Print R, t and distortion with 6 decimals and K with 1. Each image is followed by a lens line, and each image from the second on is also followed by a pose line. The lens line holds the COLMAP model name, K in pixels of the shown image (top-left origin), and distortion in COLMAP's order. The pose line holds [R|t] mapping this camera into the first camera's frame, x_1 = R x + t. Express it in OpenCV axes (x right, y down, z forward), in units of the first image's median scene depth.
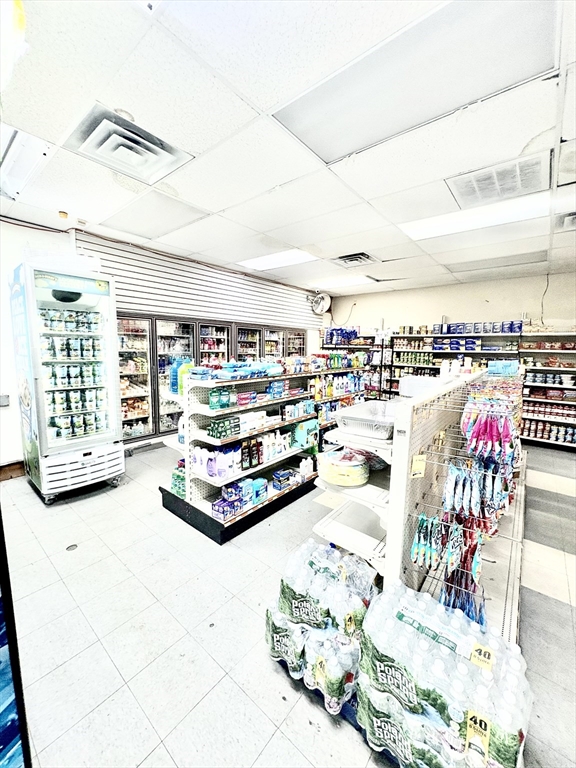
lens RADIAL K [[304.2, 0, 288.7], [0, 304.2, 384.3], [0, 0, 1]] dist [-0.000421, 0.000612]
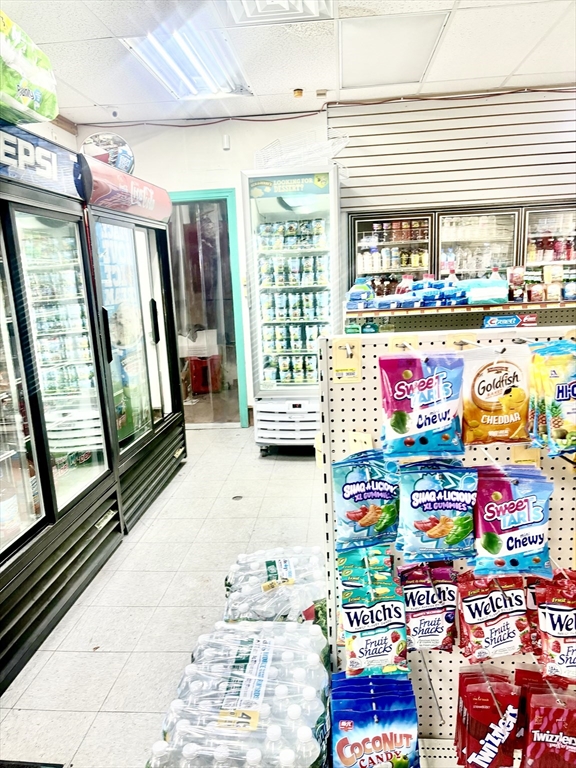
lens RADIAL K [[576.3, 0, 284.4], [0, 576.3, 388.3], [0, 0, 1]] dist [0.063504, -0.070130]
pose [[0.558571, 0.118890, -0.820892, 0.569056], [-0.047522, 0.992636, 0.111428, 0.019952], [0.828094, -0.023231, 0.560108, 0.142528]]
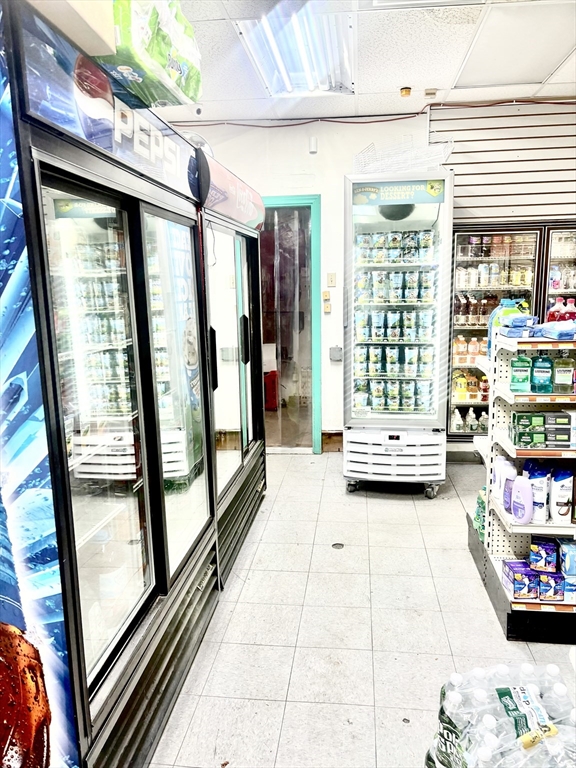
lens RADIAL K [[576.3, 0, 294.2], [0, 576.3, 380.9], [0, 0, 1]] dist [0.063504, -0.070130]
pose [[0.545184, 0.113713, -0.830568, 0.320857], [-0.077900, 0.993343, 0.084864, 0.004682], [0.834689, 0.018435, 0.550413, 0.073628]]
